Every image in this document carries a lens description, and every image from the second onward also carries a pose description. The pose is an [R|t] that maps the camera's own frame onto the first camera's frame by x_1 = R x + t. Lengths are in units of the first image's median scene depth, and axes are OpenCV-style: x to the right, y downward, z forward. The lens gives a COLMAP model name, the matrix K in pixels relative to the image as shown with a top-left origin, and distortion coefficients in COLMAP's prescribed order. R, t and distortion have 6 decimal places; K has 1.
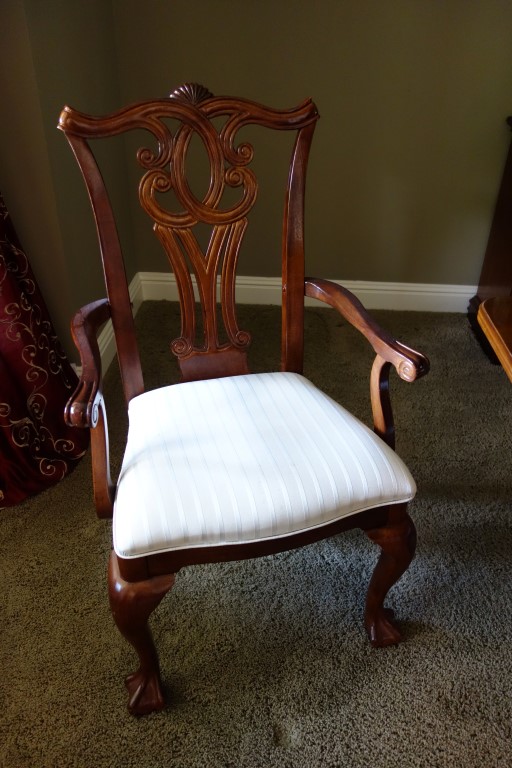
lens RADIAL K [[604.4, 0, 255.0], [0, 604.4, 387.5], [0, 0, 1]] dist [0.003410, -0.004433]
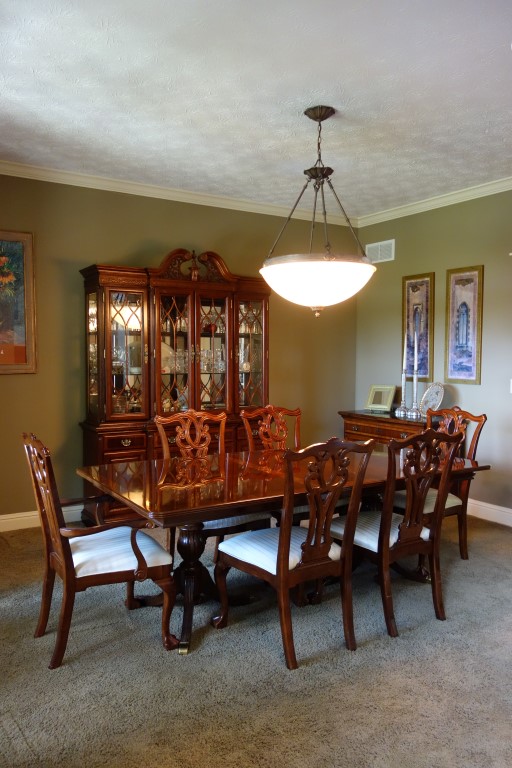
lens RADIAL K [[604.4, 0, 254.3], [0, 604.4, 384.8], [0, 0, 1]] dist [0.003410, -0.004433]
pose [[0.808049, -0.041730, 0.587636, -0.617696], [0.322701, 0.865879, -0.382252, 0.838100], [-0.492871, 0.498509, 0.713139, -1.664847]]
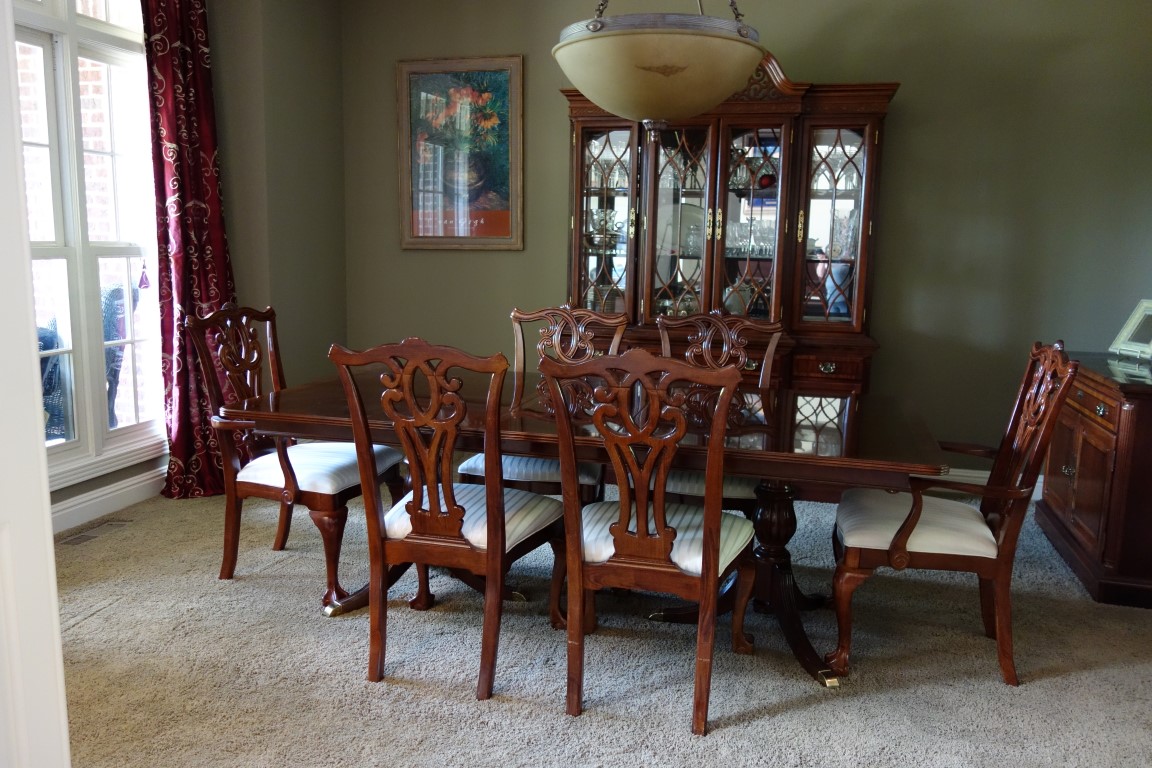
lens RADIAL K [[906.6, 0, 576.7], [0, 906.6, 387.7], [0, 0, 1]] dist [0.003410, -0.004433]
pose [[0.982455, 0.037430, -0.182705, 1.520350], [-0.107426, 0.914384, -0.390335, 1.083124], [0.152452, 0.403114, 0.902362, -1.827577]]
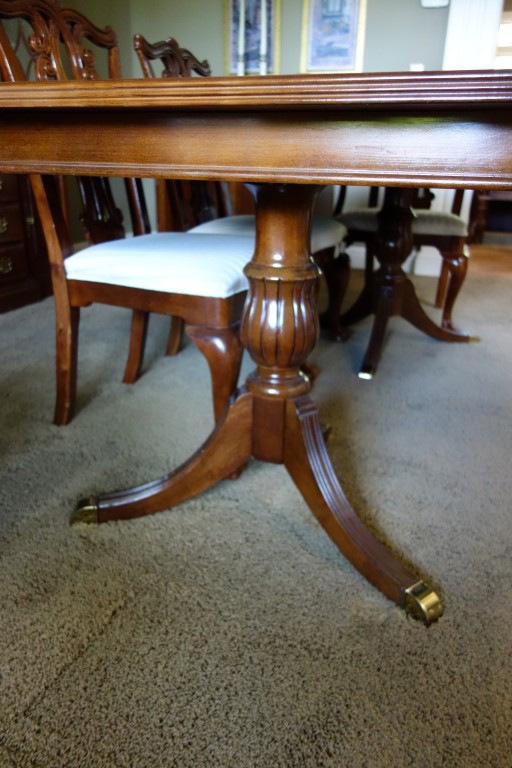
lens RADIAL K [[604.4, 0, 249.0], [0, 604.4, 381.3], [0, 0, 1]] dist [0.003410, -0.004433]
pose [[0.299987, -0.343267, 0.890043, -0.204462], [0.504198, 0.849097, 0.157537, 0.279304], [-0.809810, 0.401499, 0.427792, 0.275740]]
